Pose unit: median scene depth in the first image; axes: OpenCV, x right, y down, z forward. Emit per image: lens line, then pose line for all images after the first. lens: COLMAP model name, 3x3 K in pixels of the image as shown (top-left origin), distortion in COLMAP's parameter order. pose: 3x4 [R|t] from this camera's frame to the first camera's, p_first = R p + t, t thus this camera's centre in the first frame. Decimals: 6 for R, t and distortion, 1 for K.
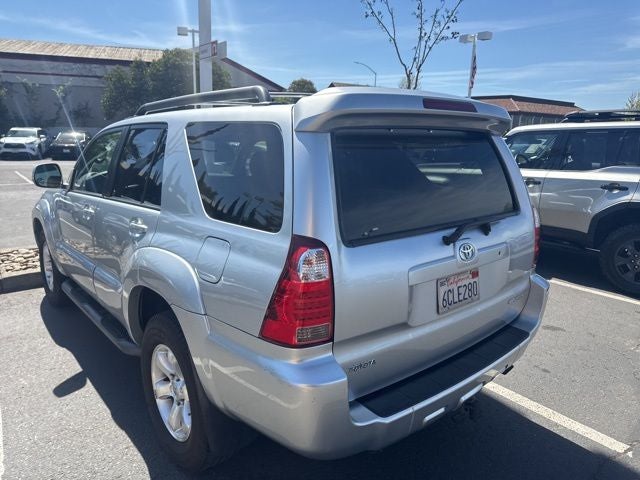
lens RADIAL K [[472.1, 0, 322.7], [0, 472.1, 236.2], [0, 0, 1]] dist [0.029751, -0.037034]
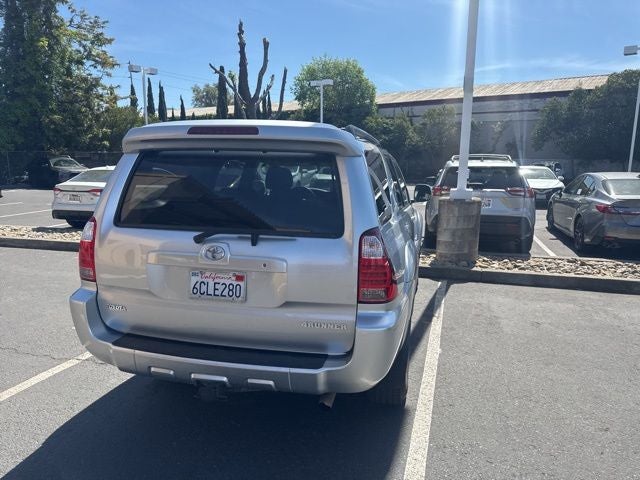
lens RADIAL K [[472.1, 0, 322.7], [0, 472.1, 236.2], [0, 0, 1]] dist [0.029751, -0.037034]
pose [[0.577606, 0.115087, -0.808162, 1.320829], [-0.167099, 0.985718, 0.020944, -0.072111], [0.799030, 0.122946, 0.588587, 0.491804]]
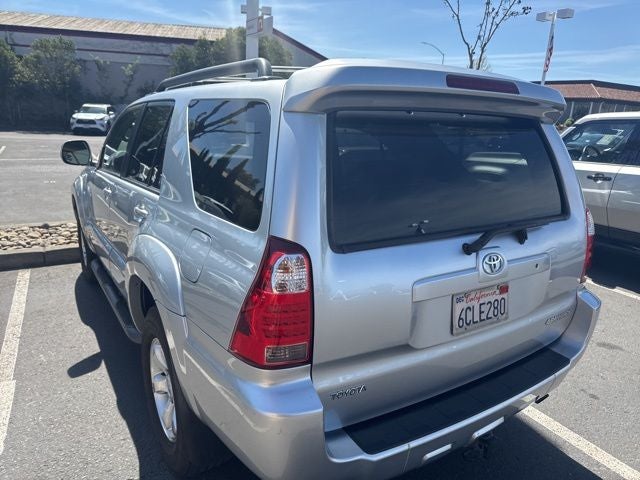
lens RADIAL K [[476.0, 0, 323.4], [0, 476.0, 242.5], [0, 0, 1]] dist [-0.004033, 0.005916]
pose [[0.991293, 0.056699, -0.118839, 0.100515], [-0.051182, 0.997488, 0.048975, -0.027315], [0.121317, -0.042466, 0.991705, 0.129188]]
